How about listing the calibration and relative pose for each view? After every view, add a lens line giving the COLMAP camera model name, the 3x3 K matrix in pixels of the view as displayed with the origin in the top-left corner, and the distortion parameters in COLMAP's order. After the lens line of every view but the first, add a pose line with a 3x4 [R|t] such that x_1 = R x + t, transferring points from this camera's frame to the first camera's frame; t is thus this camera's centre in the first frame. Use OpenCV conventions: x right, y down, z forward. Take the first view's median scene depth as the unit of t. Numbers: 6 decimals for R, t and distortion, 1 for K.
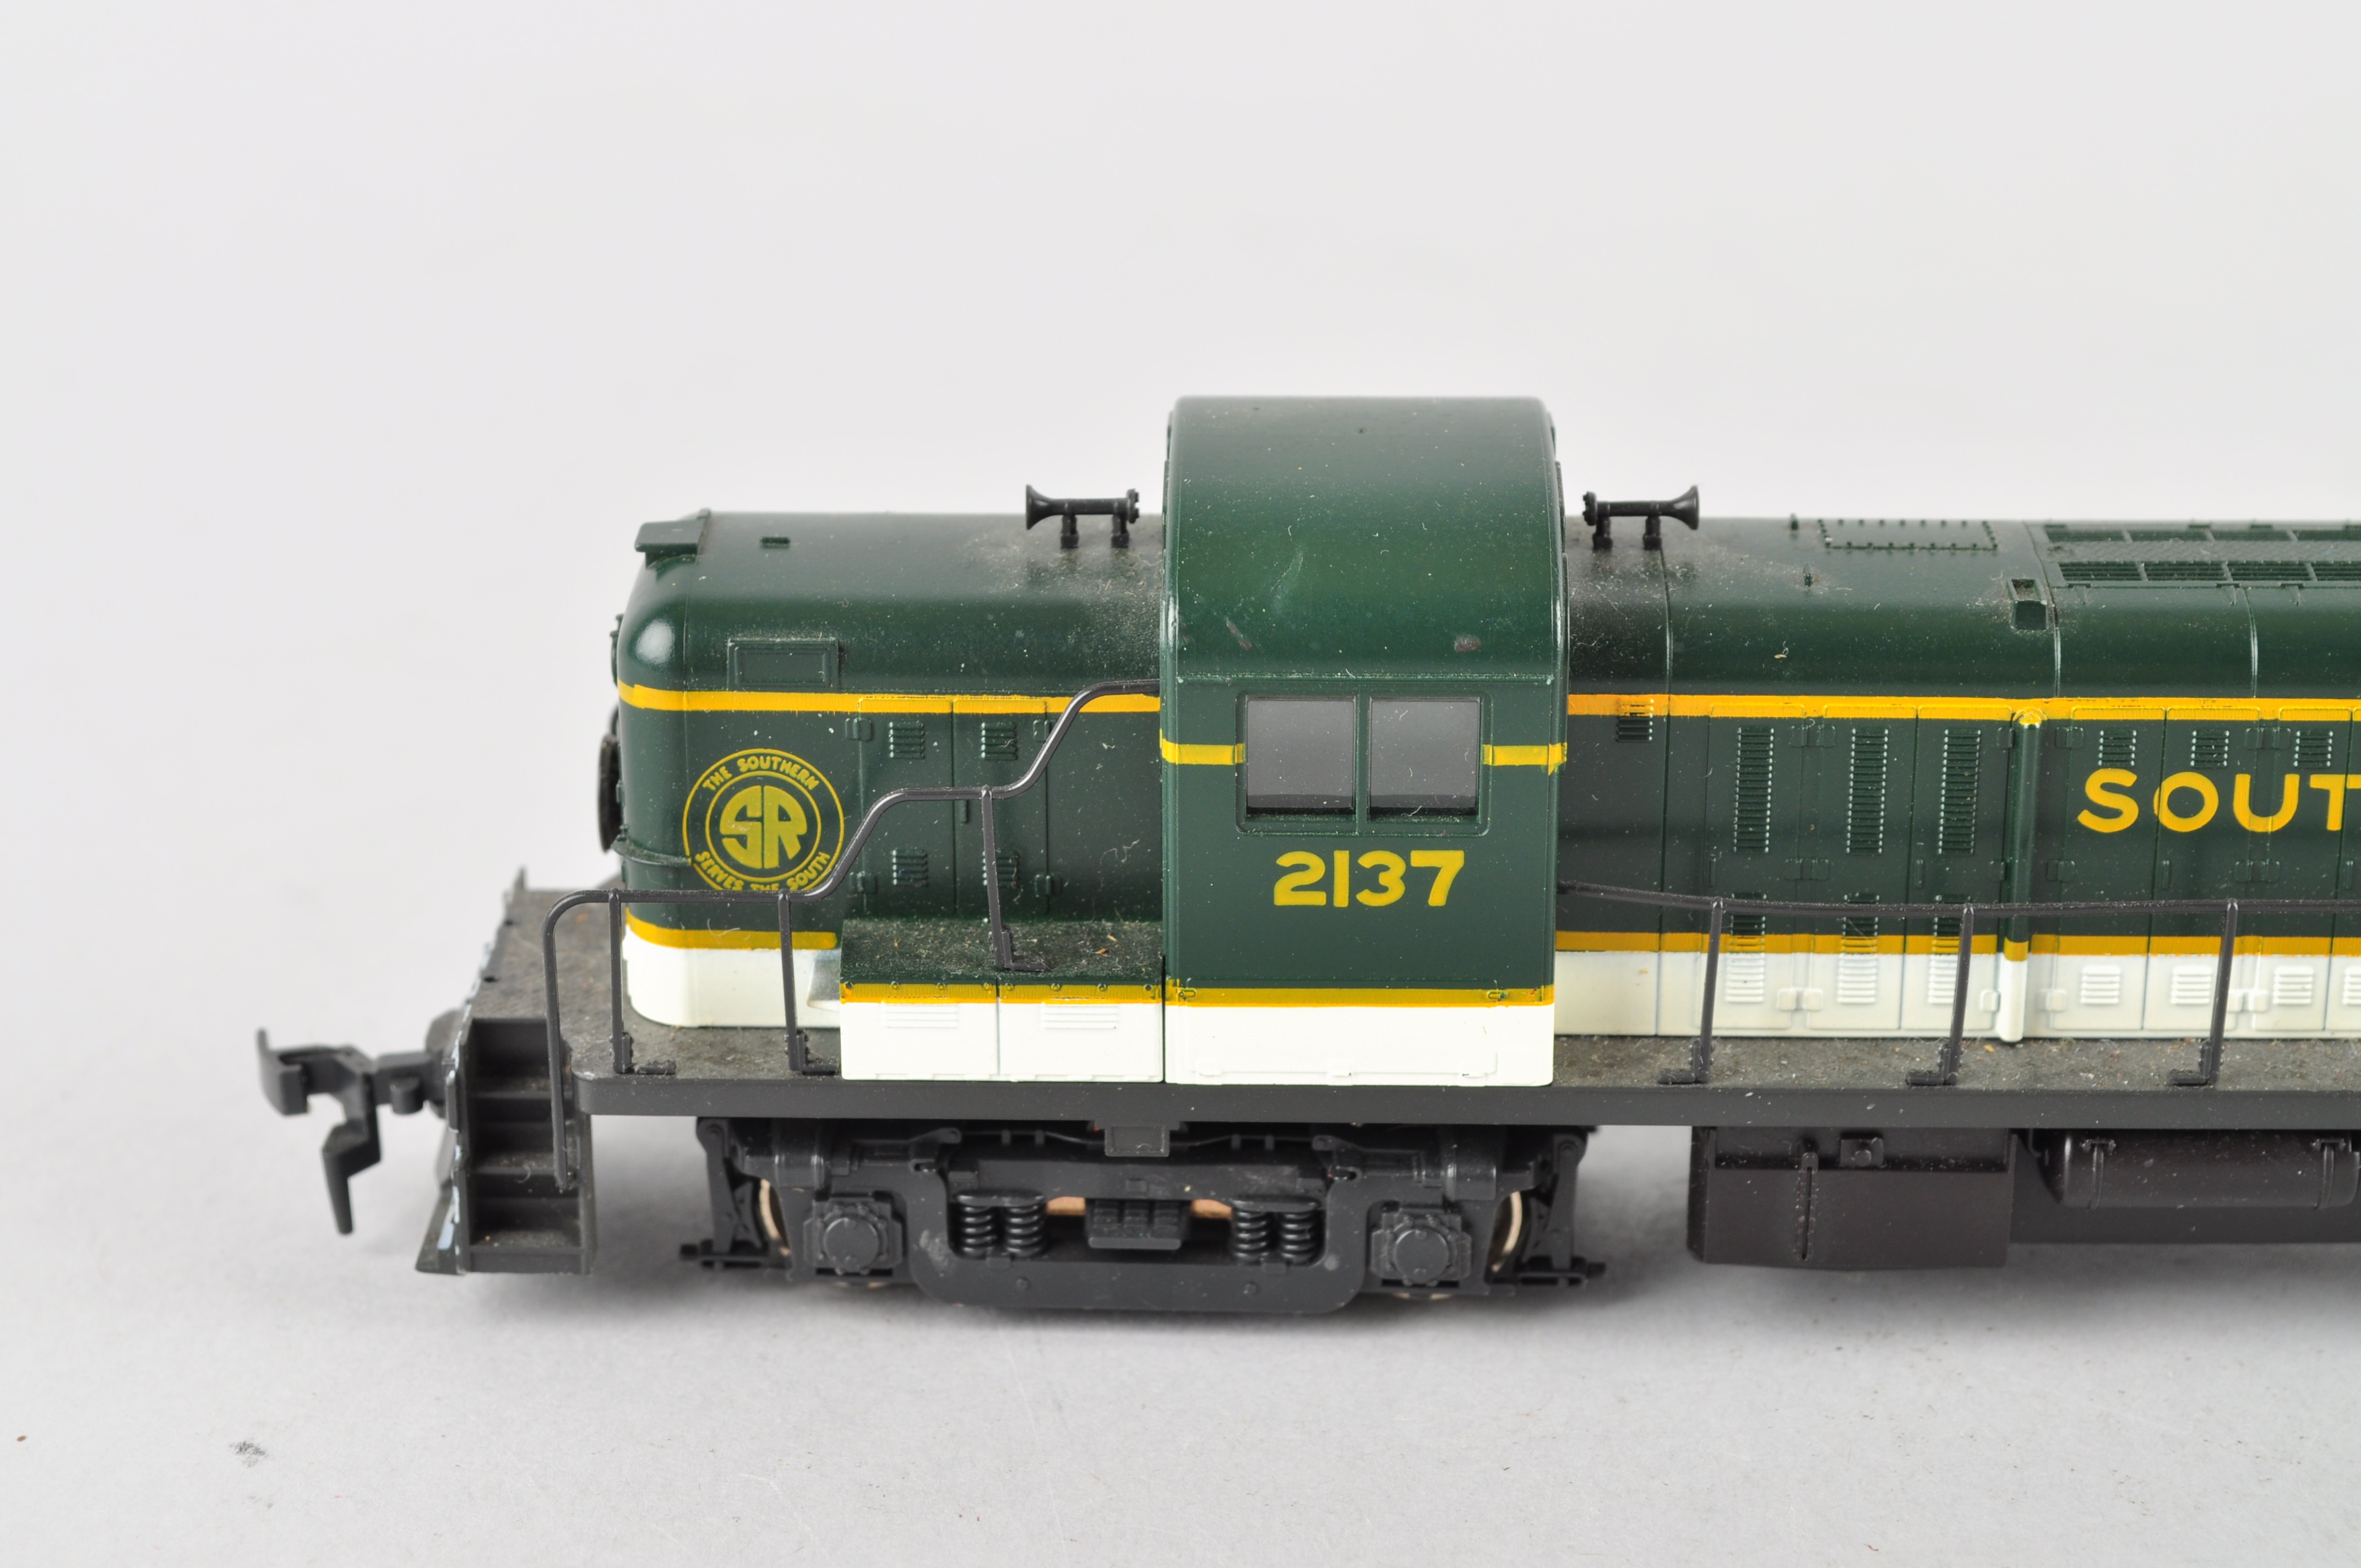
lens RADIAL K [[5312.3, 0, 1166.4], [0, 5312.3, 794.4], [0, 0, 1]] dist [-0.044435, 0.000000]
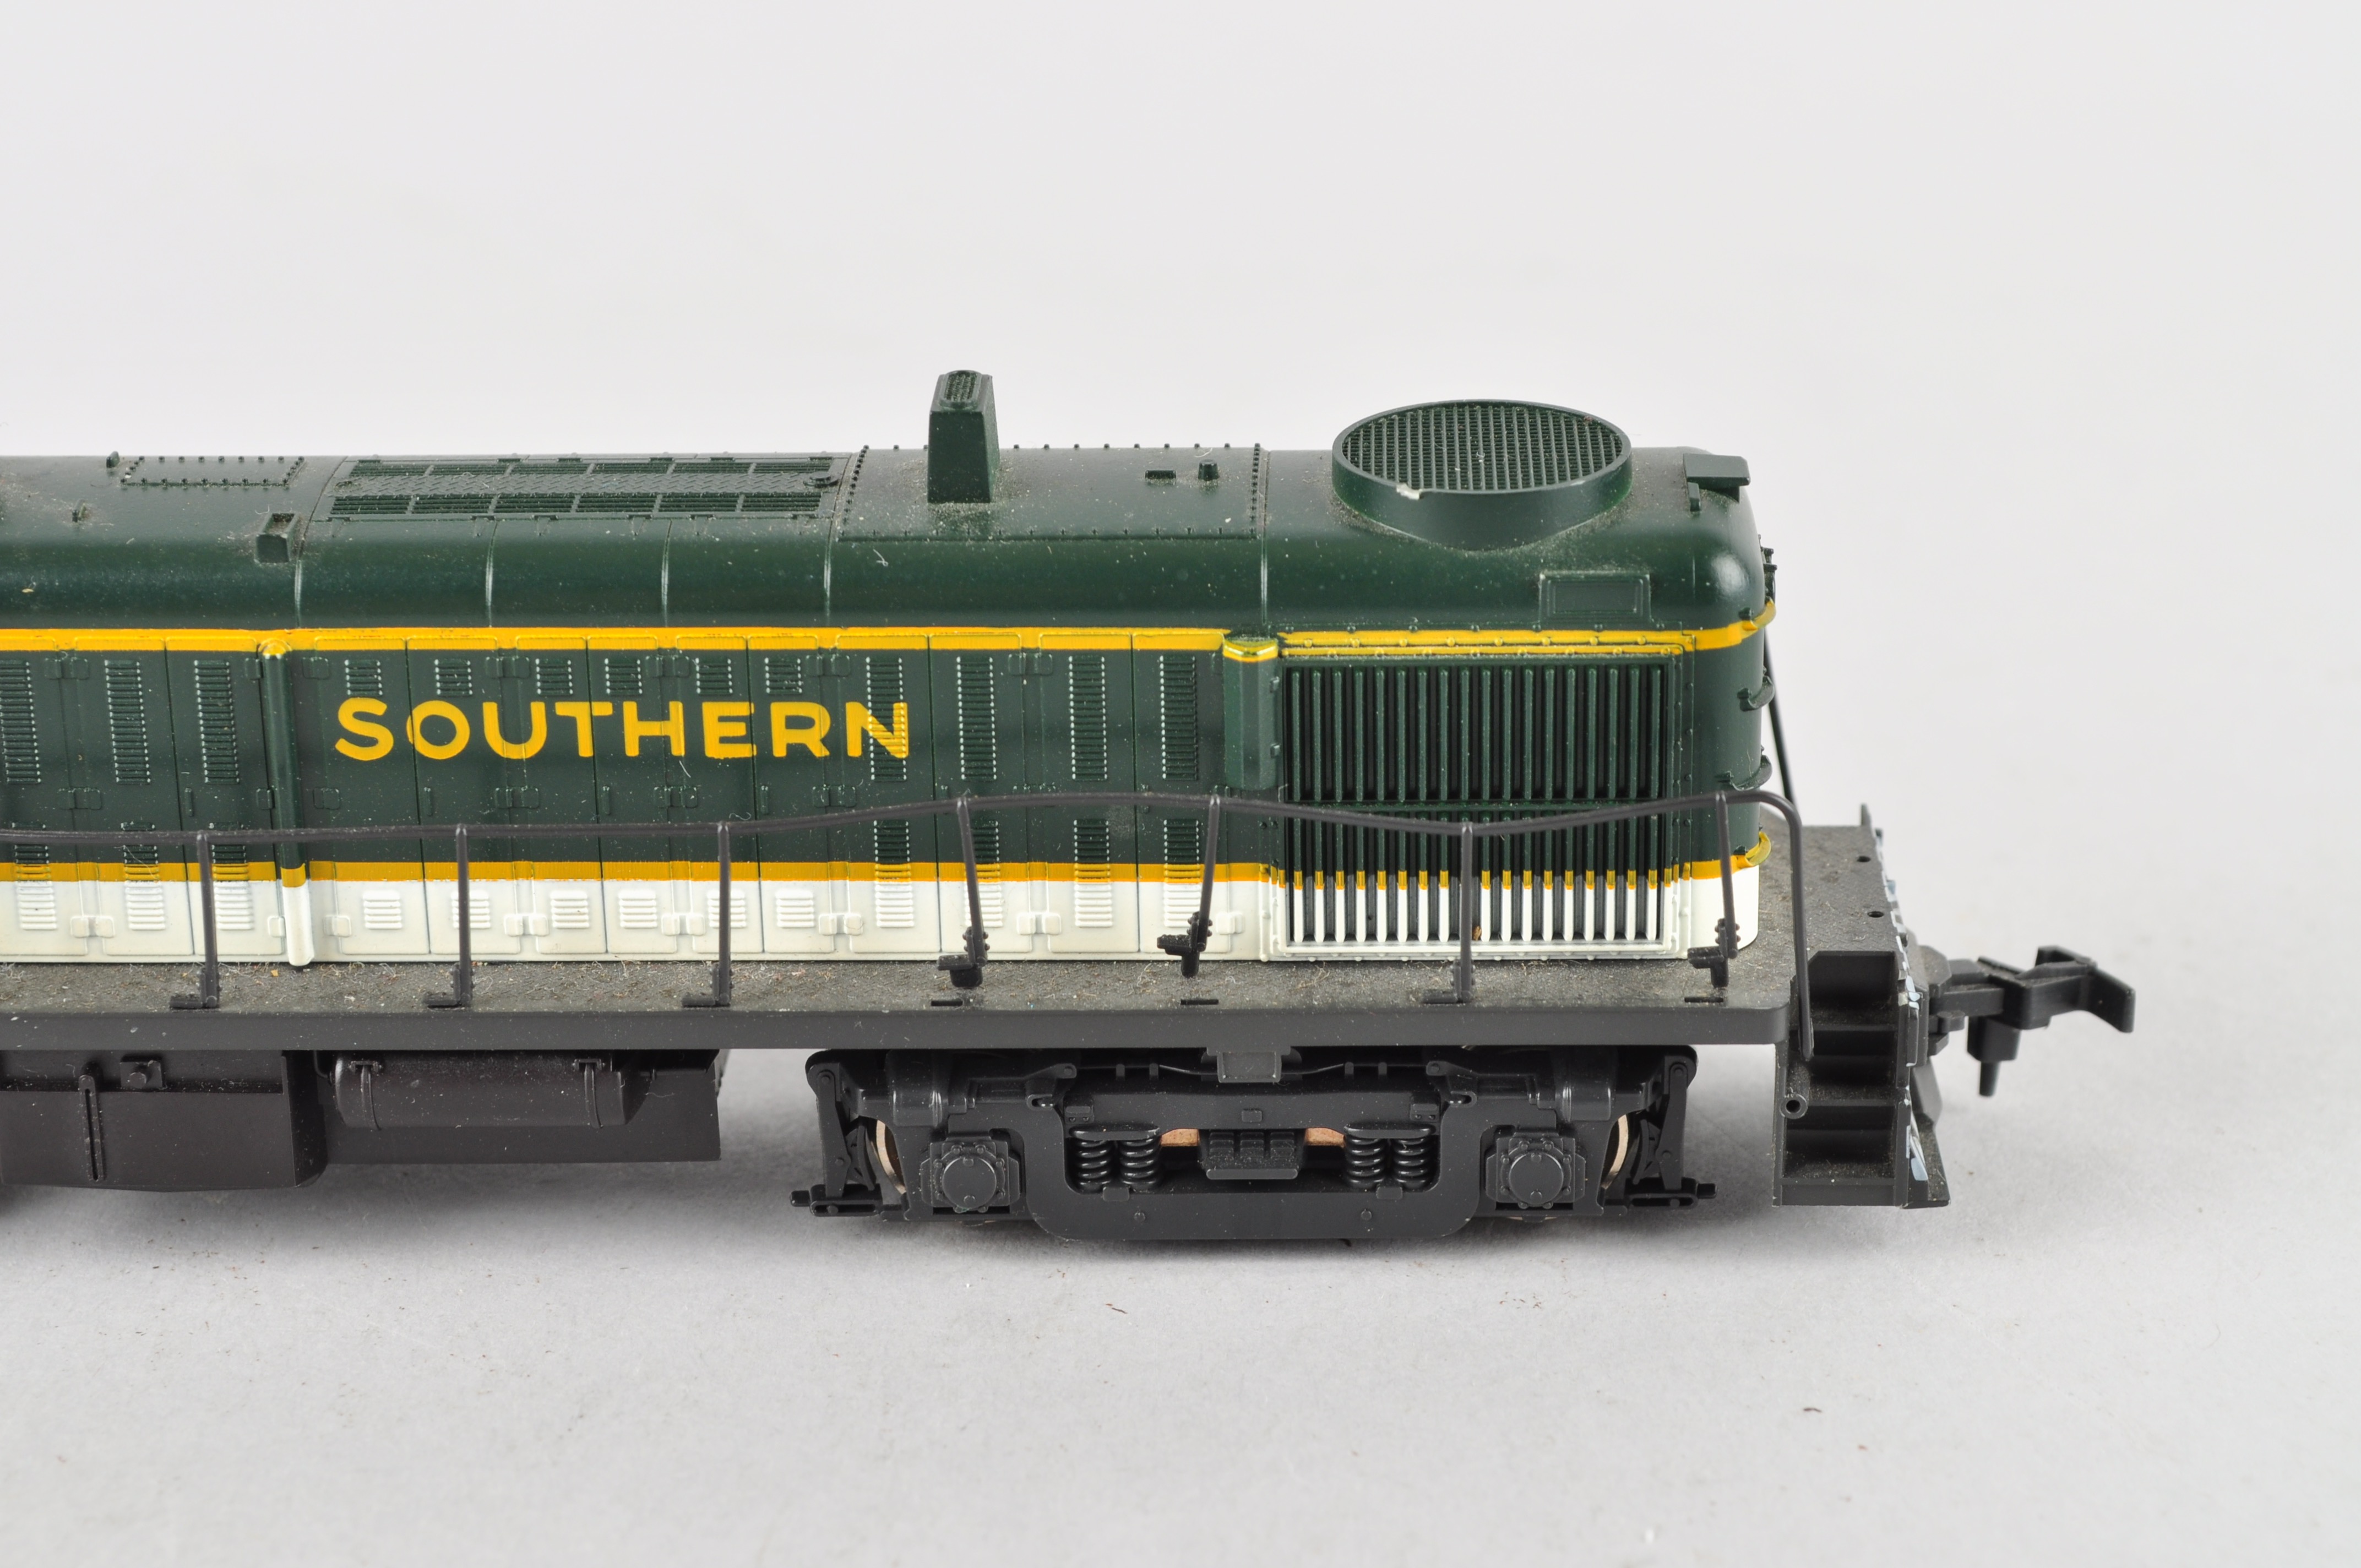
lens RADIAL K [[5312.3, 0, 1190.3], [0, 5312.3, 790.7], [0, 0, 1]] dist [-0.044435, 0.000000]
pose [[0.999840, -0.007545, -0.016215, 0.352764], [0.007733, 0.999903, 0.011552, 0.002404], [0.016126, -0.011675, 0.999802, -0.019256]]
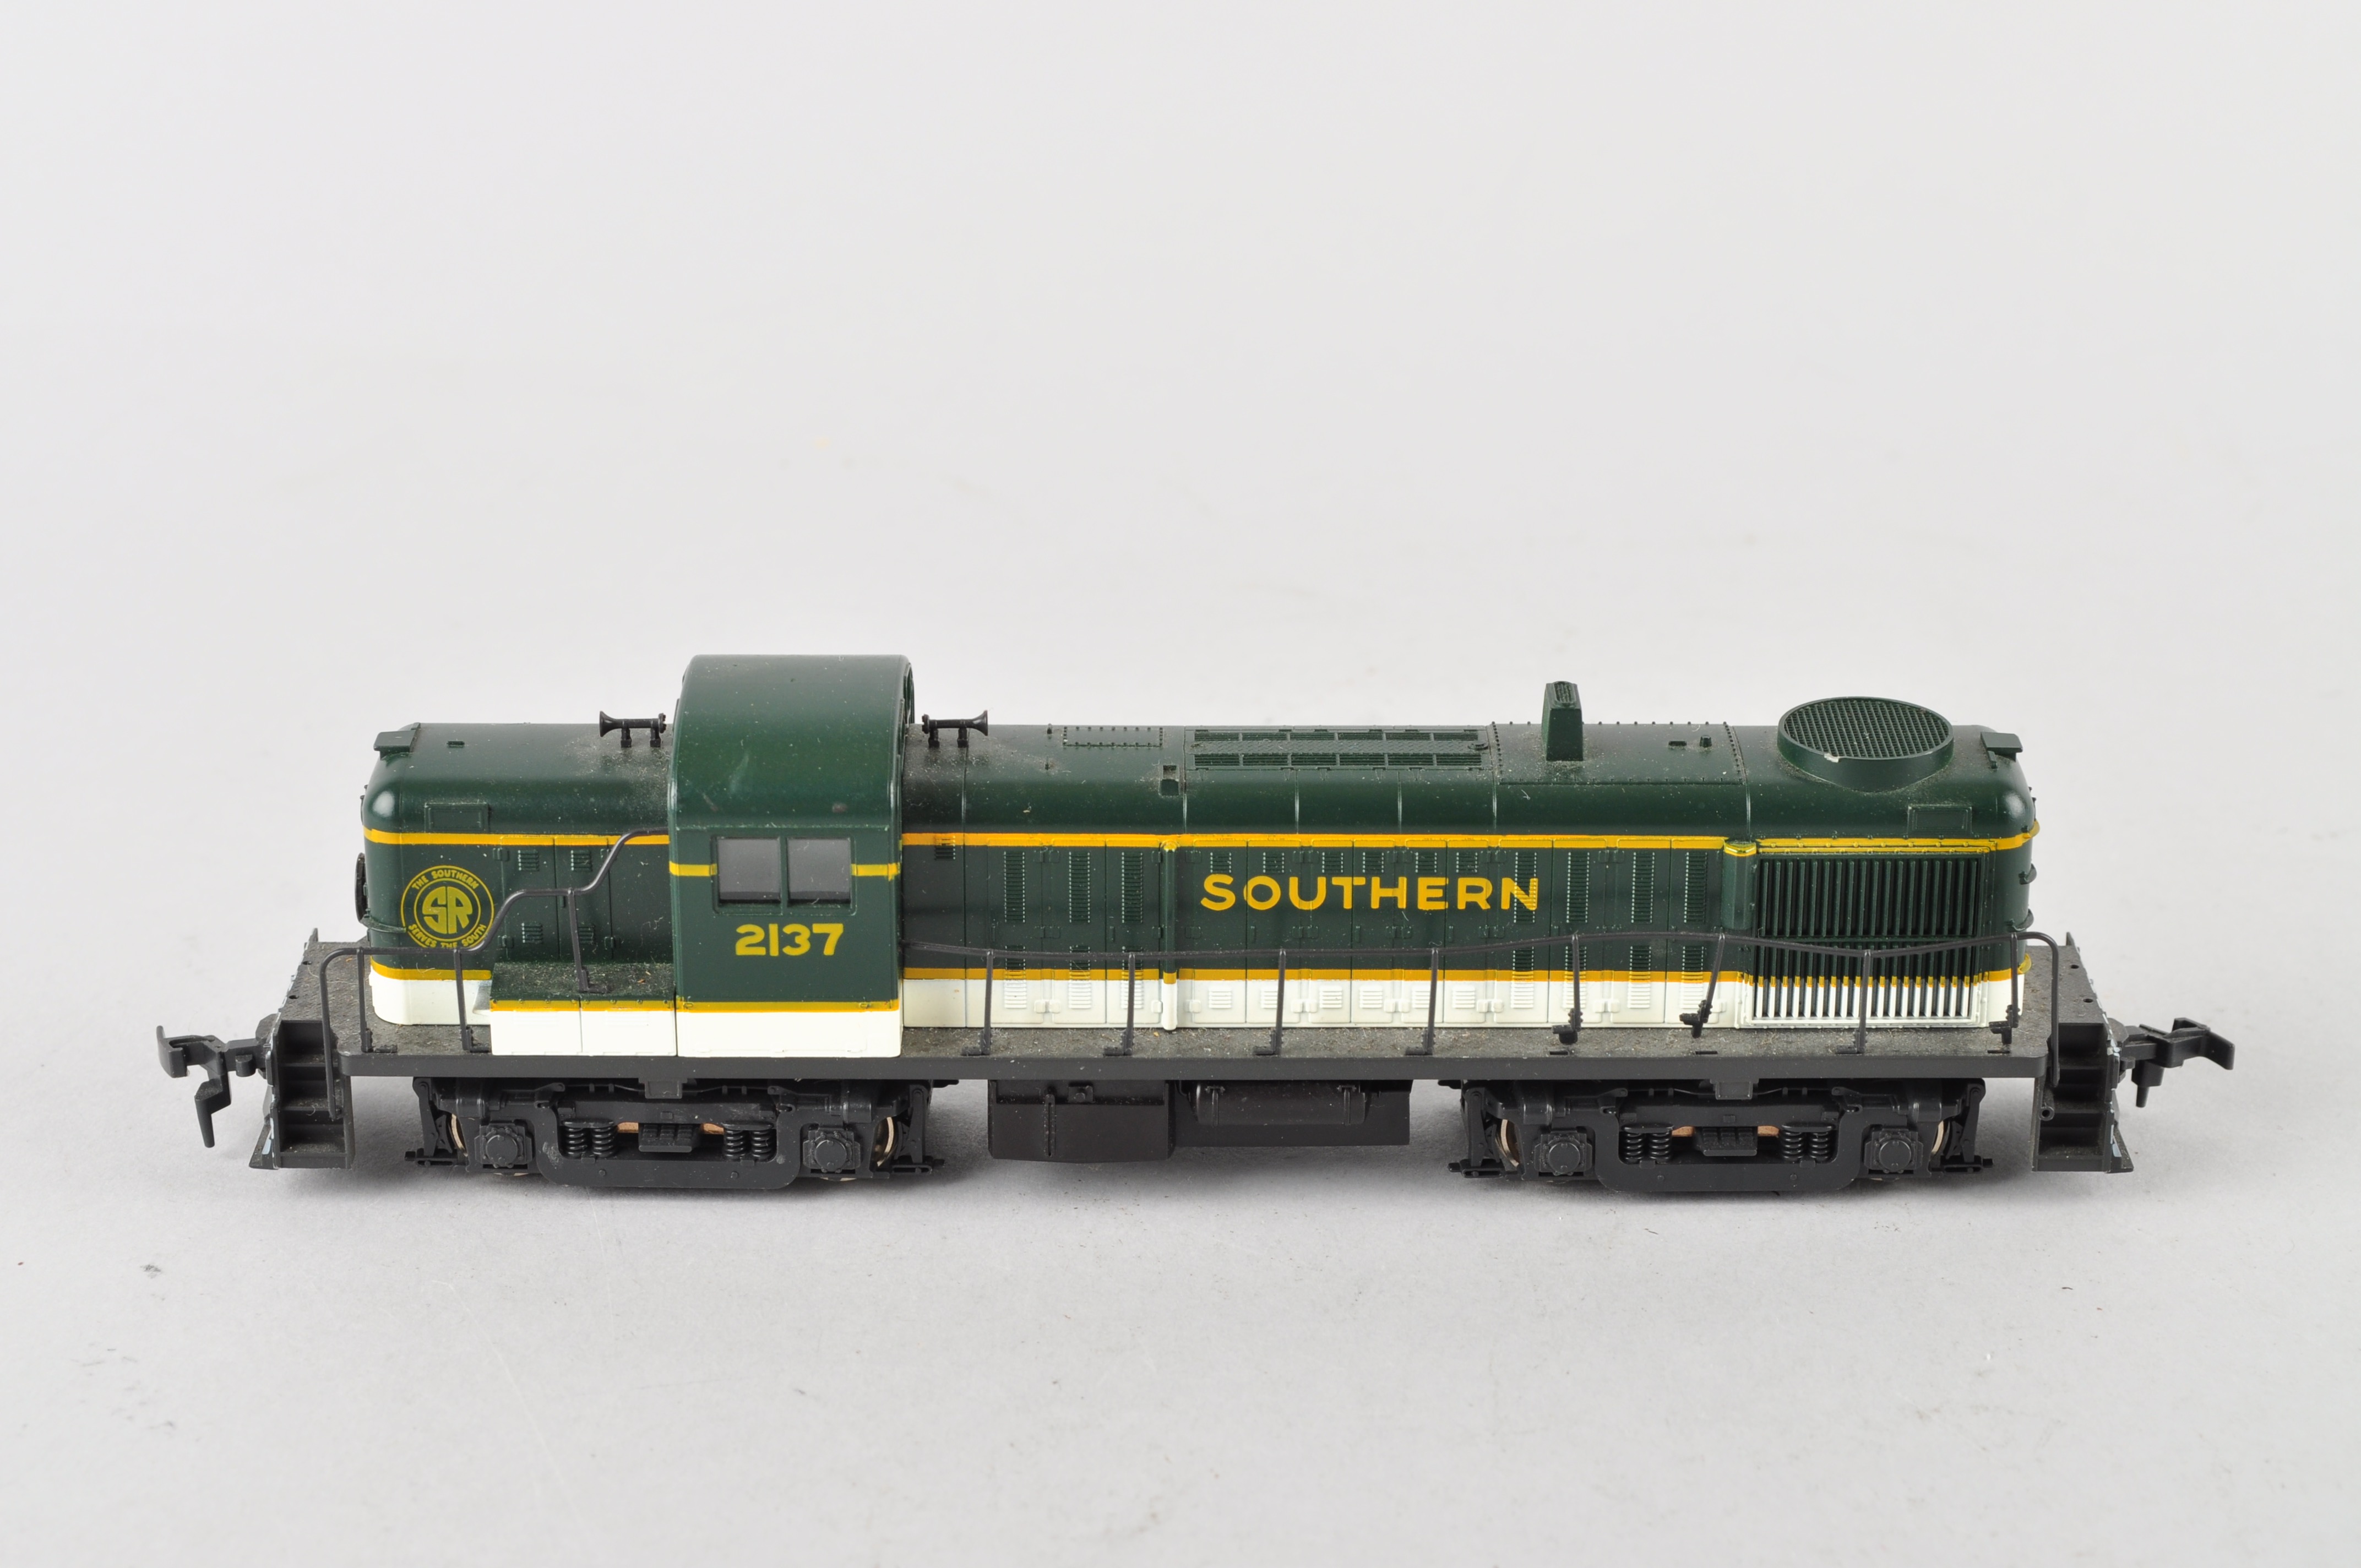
lens RADIAL K [[5182.5, 0, 1192.7], [0, 5182.5, 763.4], [0, 0, 1]] dist [-0.029250, 0.000000]
pose [[0.999795, -0.004019, 0.019869, 0.135400], [0.003928, 0.999982, 0.004604, -0.049082], [-0.019887, -0.004525, 0.999792, -0.703898]]
